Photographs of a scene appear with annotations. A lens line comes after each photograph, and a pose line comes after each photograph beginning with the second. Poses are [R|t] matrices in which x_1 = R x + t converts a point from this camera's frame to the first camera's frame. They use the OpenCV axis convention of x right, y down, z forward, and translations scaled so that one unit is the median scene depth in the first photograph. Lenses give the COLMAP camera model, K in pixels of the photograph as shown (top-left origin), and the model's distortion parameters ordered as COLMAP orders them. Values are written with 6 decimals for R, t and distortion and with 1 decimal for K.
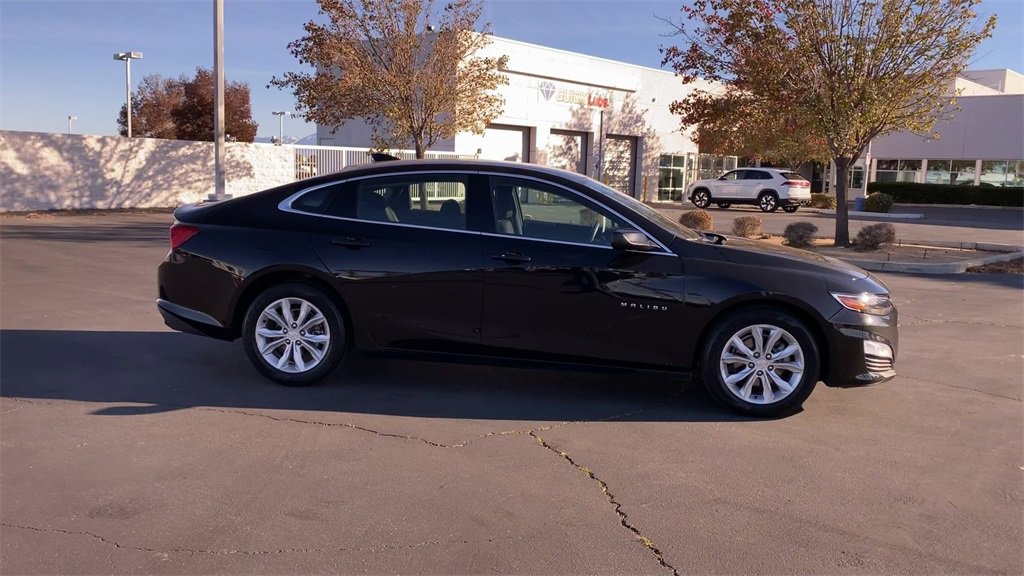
lens RADIAL K [[863.3, 0, 495.4], [0, 863.3, 279.4], [0, 0, 1]] dist [0.068927, -0.129204]
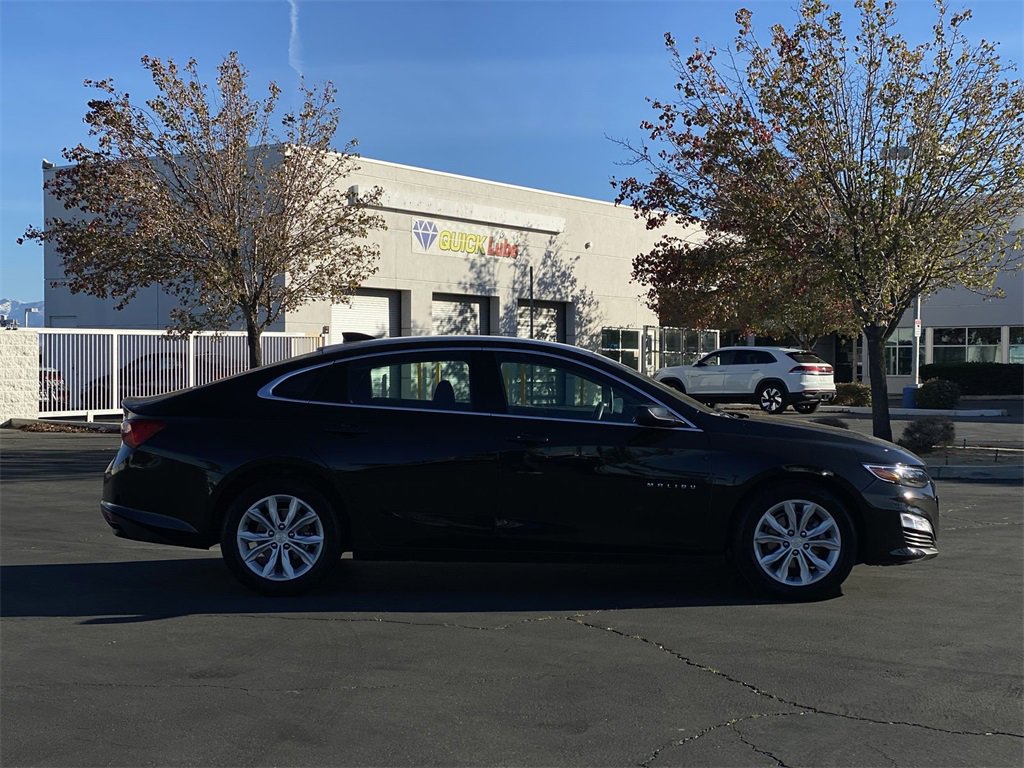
lens RADIAL K [[1480.8, 0, 502.8], [0, 1480.8, 389.0], [0, 0, 1]] dist [0.179940, 0.000000]
pose [[0.991400, -0.029733, 0.127444, -0.062822], [0.043130, 0.993674, -0.103687, 0.025638], [-0.123555, 0.108292, 0.986411, -0.171502]]
